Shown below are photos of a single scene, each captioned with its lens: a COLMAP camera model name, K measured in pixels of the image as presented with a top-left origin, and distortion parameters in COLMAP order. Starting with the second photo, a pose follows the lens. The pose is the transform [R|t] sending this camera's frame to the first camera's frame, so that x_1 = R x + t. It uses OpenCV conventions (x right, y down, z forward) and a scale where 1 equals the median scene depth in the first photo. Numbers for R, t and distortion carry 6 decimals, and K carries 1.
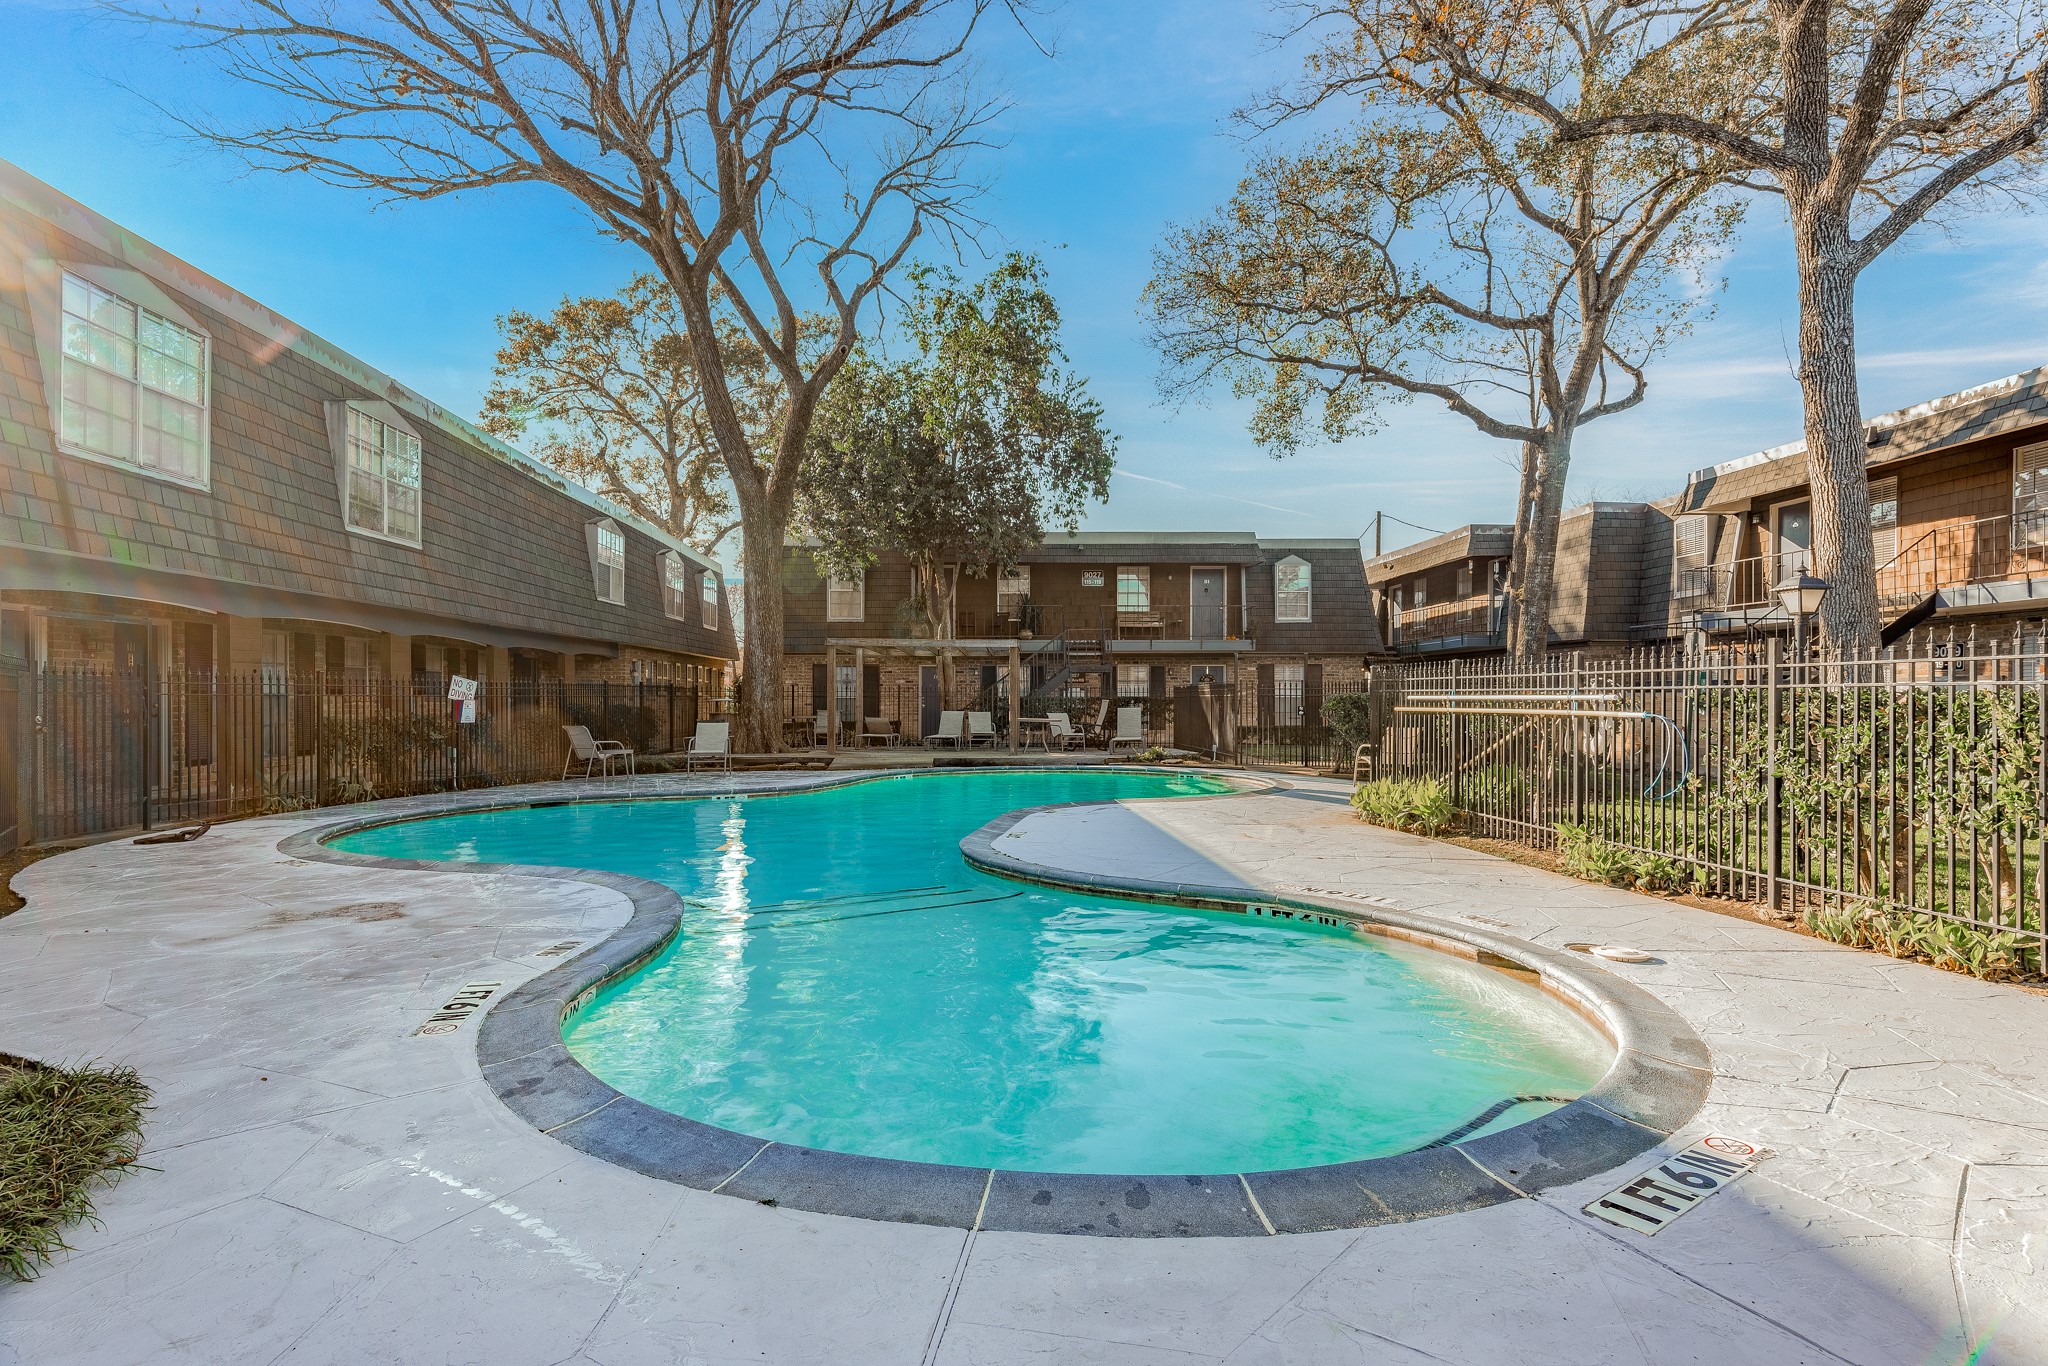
lens RADIAL K [[1034.3, 0, 1016.3], [0, 1034.3, 690.9], [0, 0, 1]] dist [-0.004801, -0.003649]
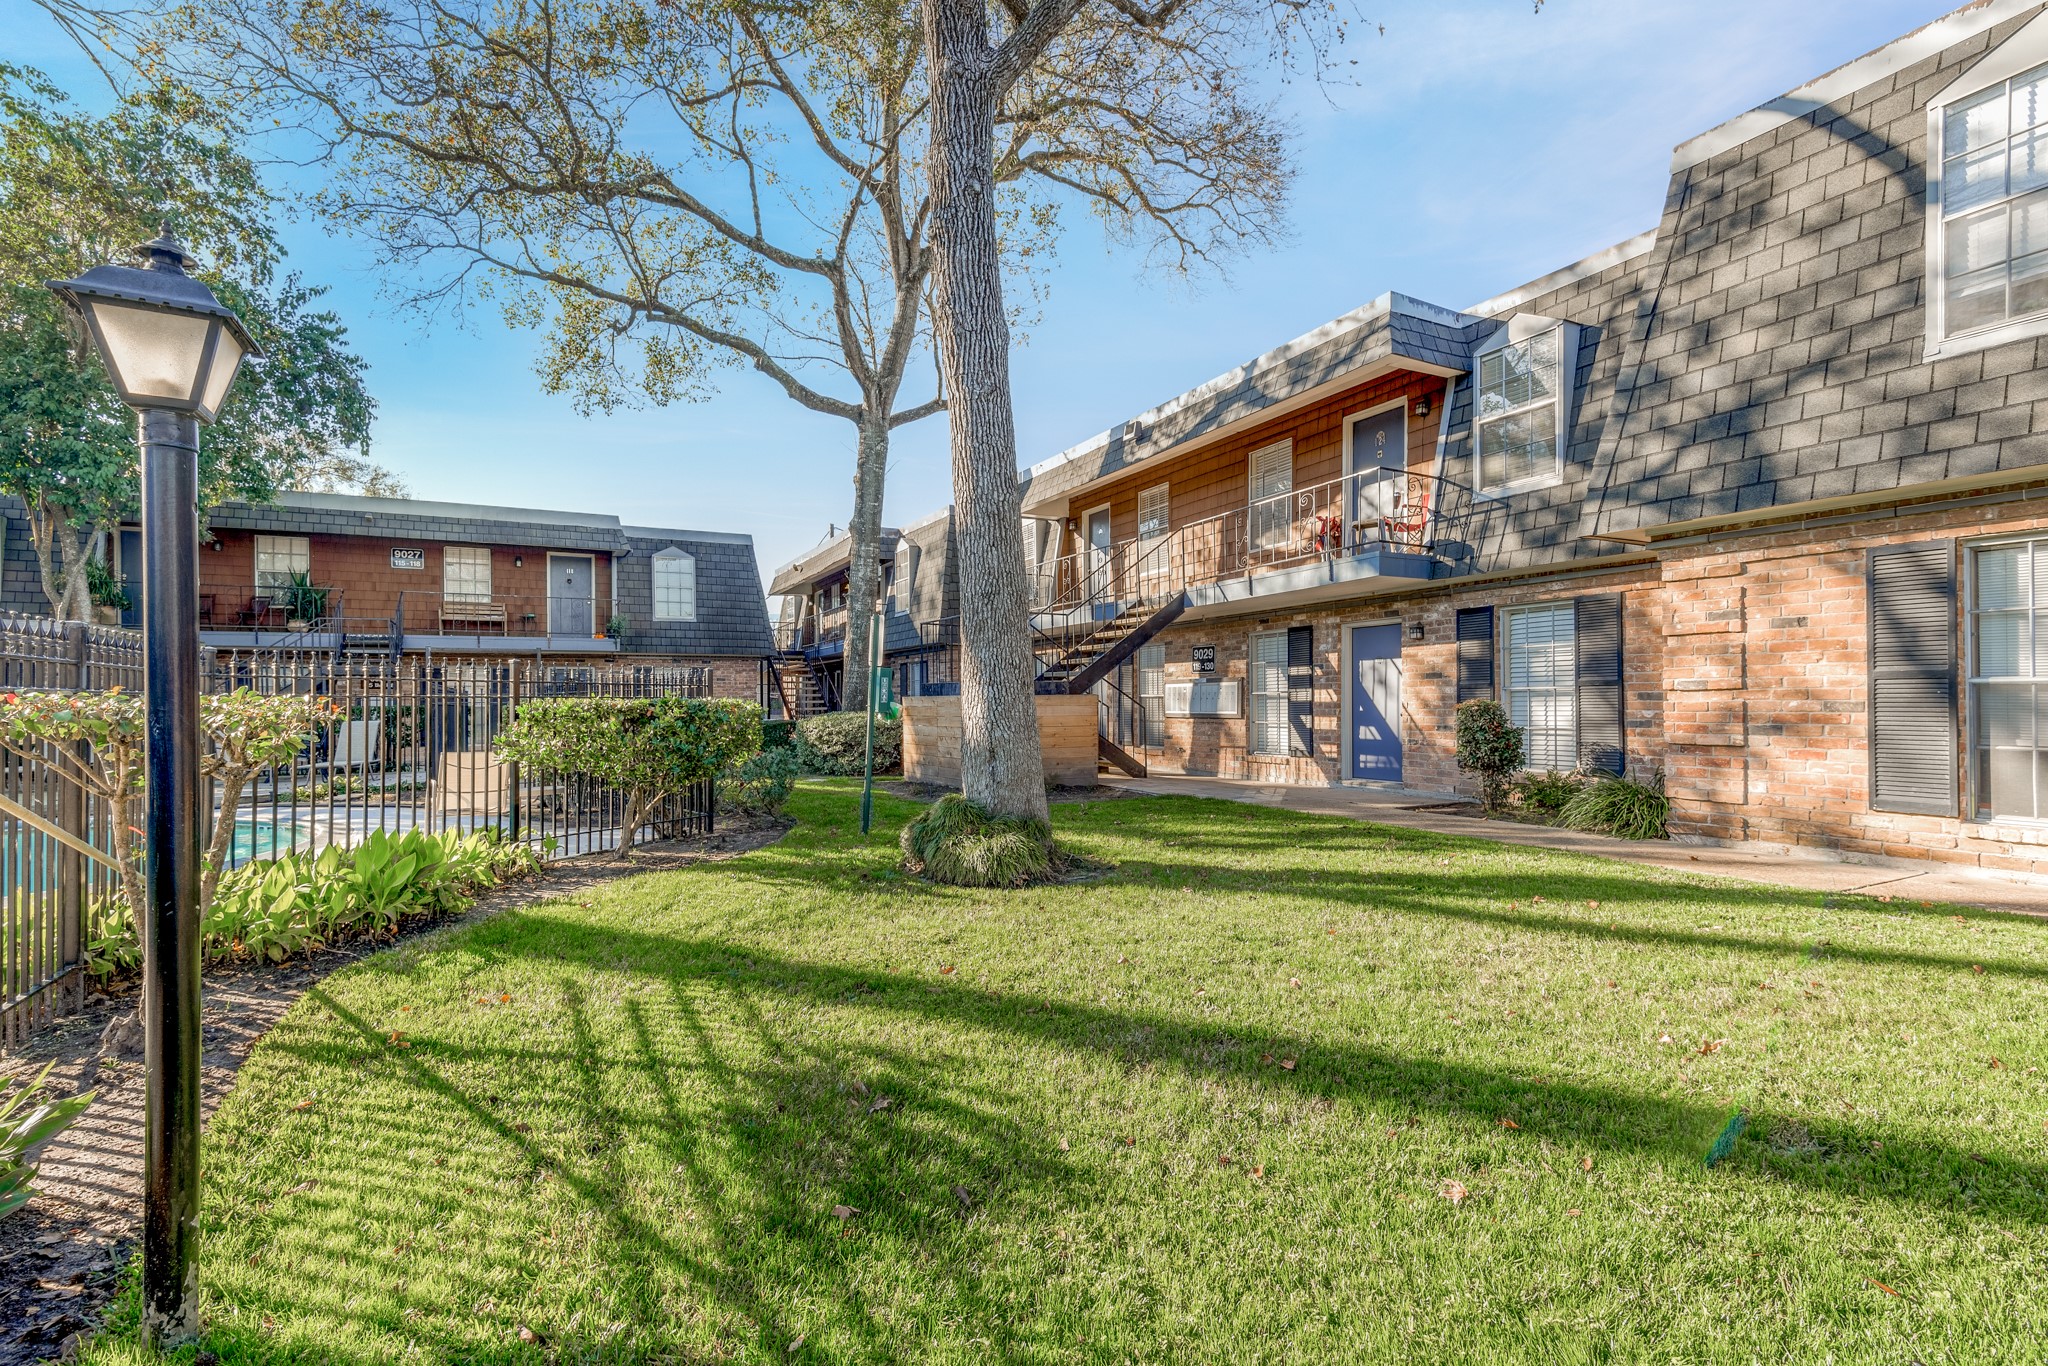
lens RADIAL K [[927.1, 0, 1026.6], [0, 927.1, 684.3], [0, 0, 1]] dist [0.004501, 0.000132]
pose [[0.890380, -0.001635, 0.455215, 0.264998], [0.007322, 0.999916, -0.010731, 0.000814], [-0.455159, 0.012888, 0.890317, 0.208008]]
